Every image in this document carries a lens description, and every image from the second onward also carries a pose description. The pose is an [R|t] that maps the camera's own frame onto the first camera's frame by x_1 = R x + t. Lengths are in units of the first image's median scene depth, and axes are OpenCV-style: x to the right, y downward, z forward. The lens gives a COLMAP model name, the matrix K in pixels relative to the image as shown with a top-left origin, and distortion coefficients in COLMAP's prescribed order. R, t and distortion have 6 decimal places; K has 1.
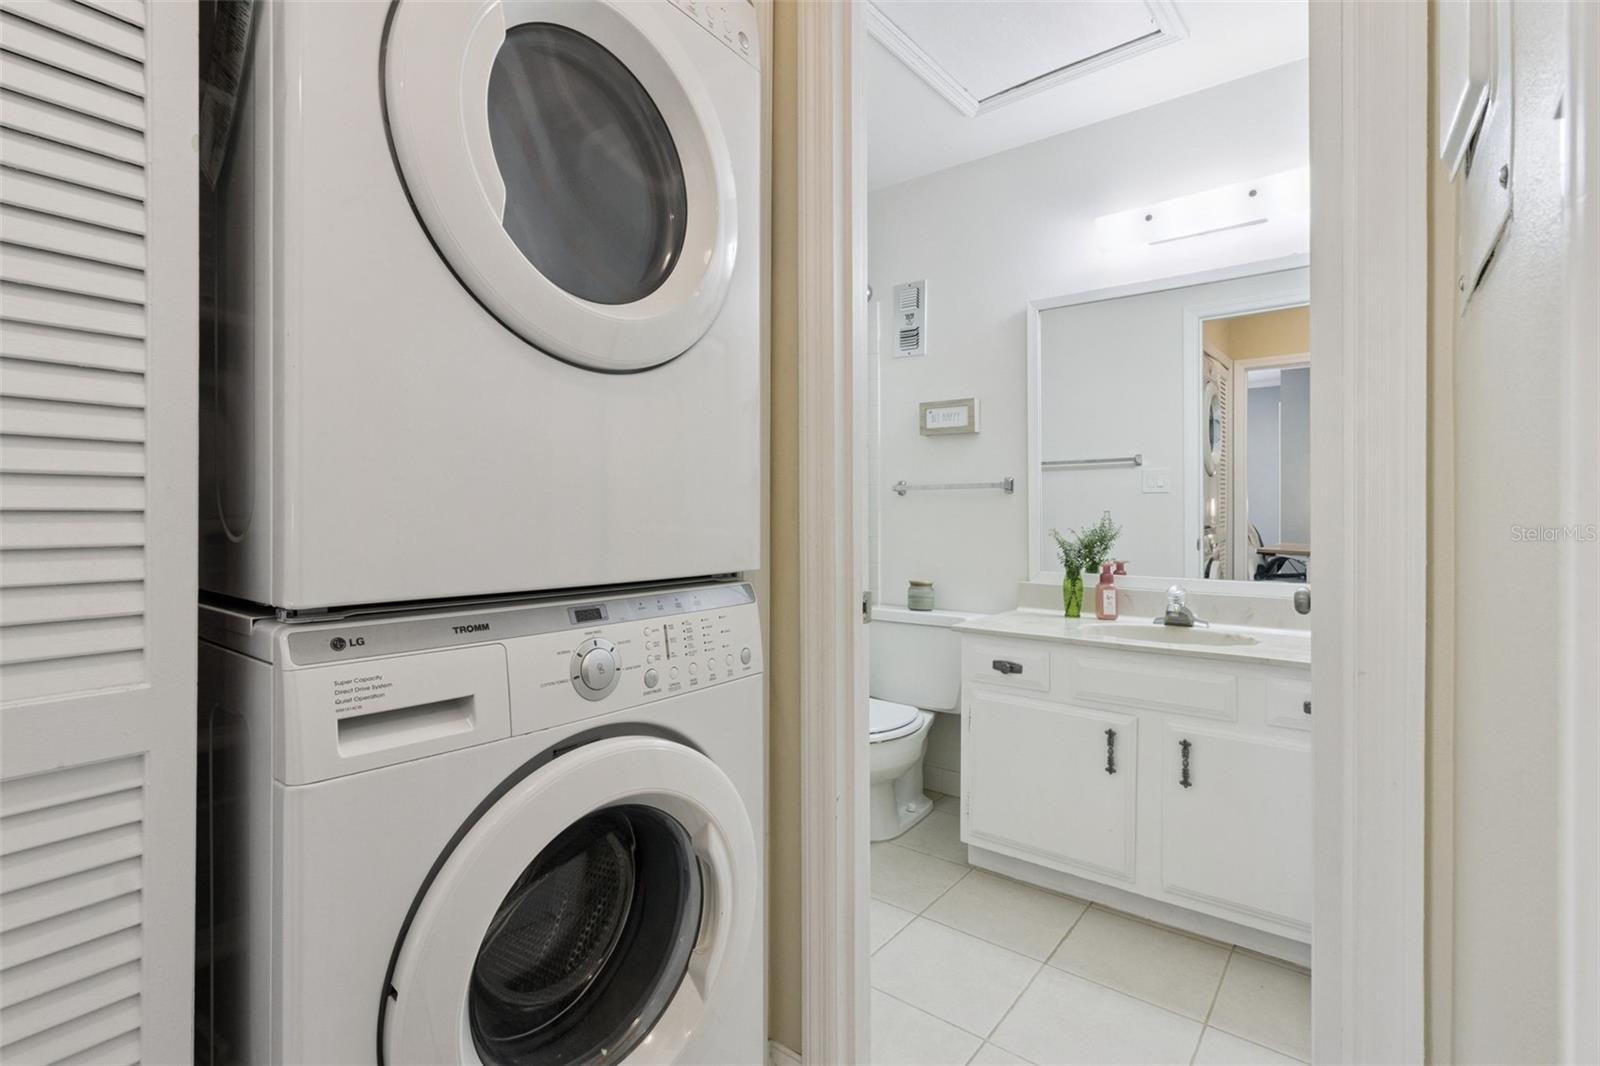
lens RADIAL K [[814.4, 0, 753.2], [0, 814.4, 514.6], [0, 0, 1]] dist [-0.000587, -0.000599]
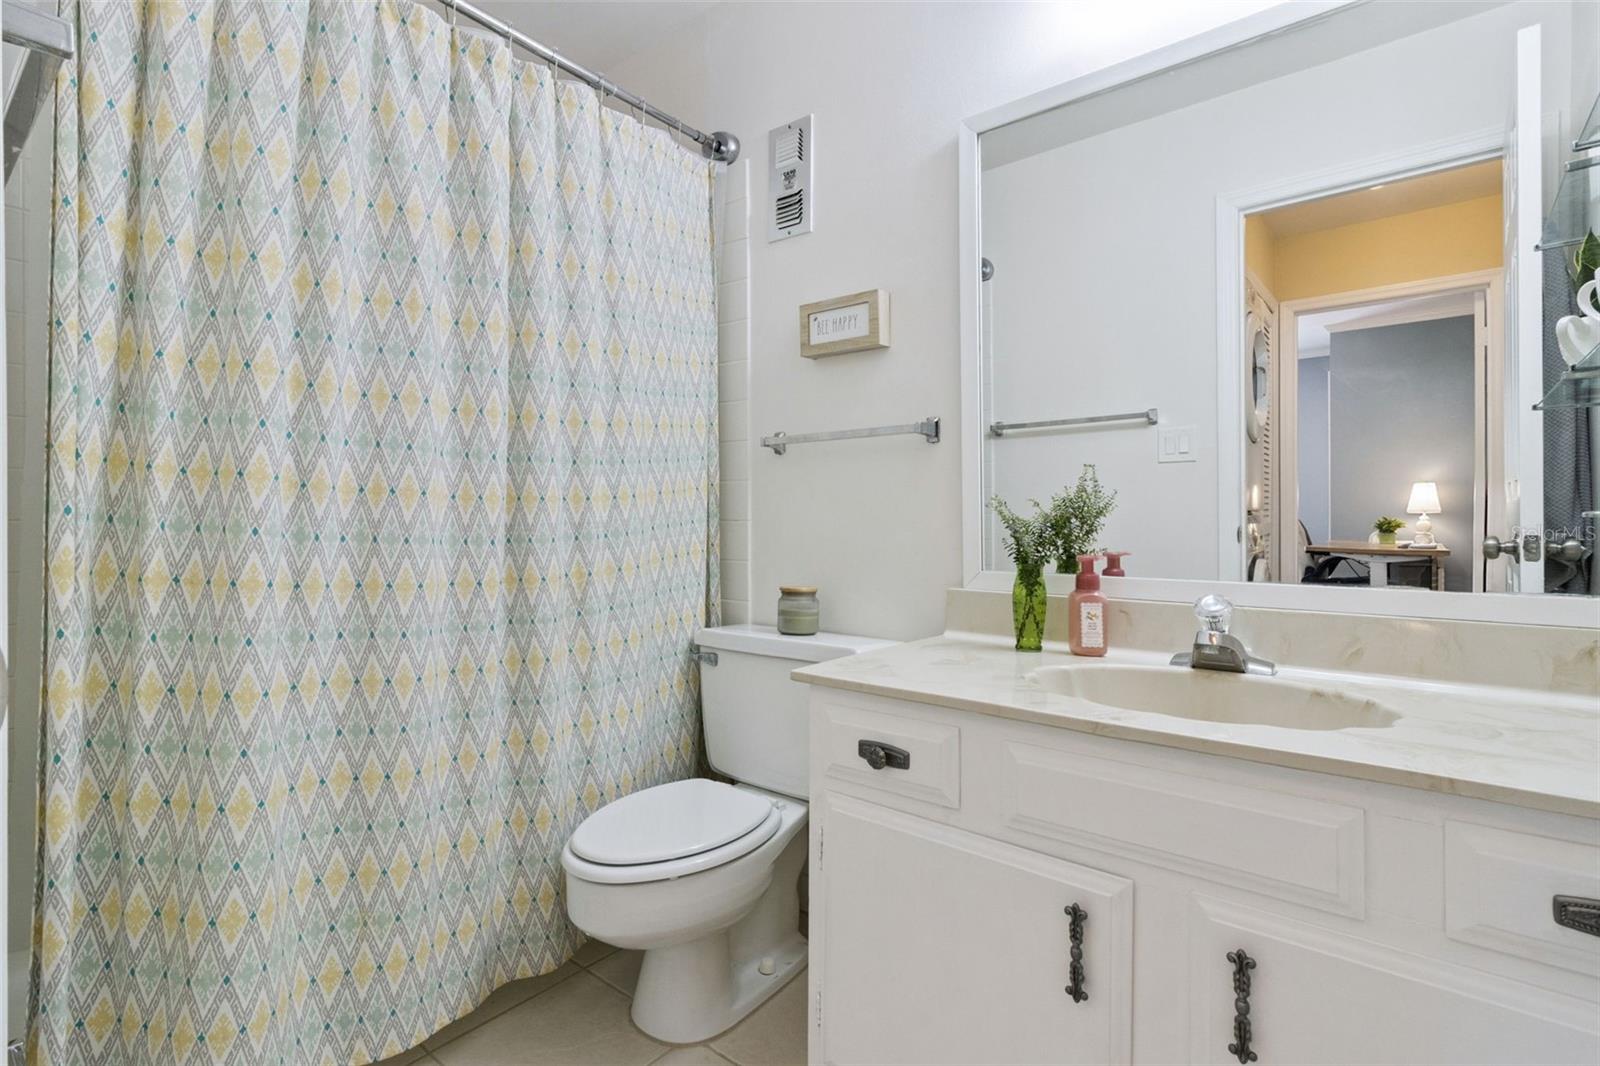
lens RADIAL K [[744.6, 0, 803.6], [0, 744.6, 525.6], [0, 0, 1]] dist [0.001546, 0.000568]
pose [[0.999938, -0.003078, -0.010673, 0.233805], [0.003057, 0.999993, -0.001975, 0.038208], [0.010679, 0.001942, 0.999941, 0.464090]]
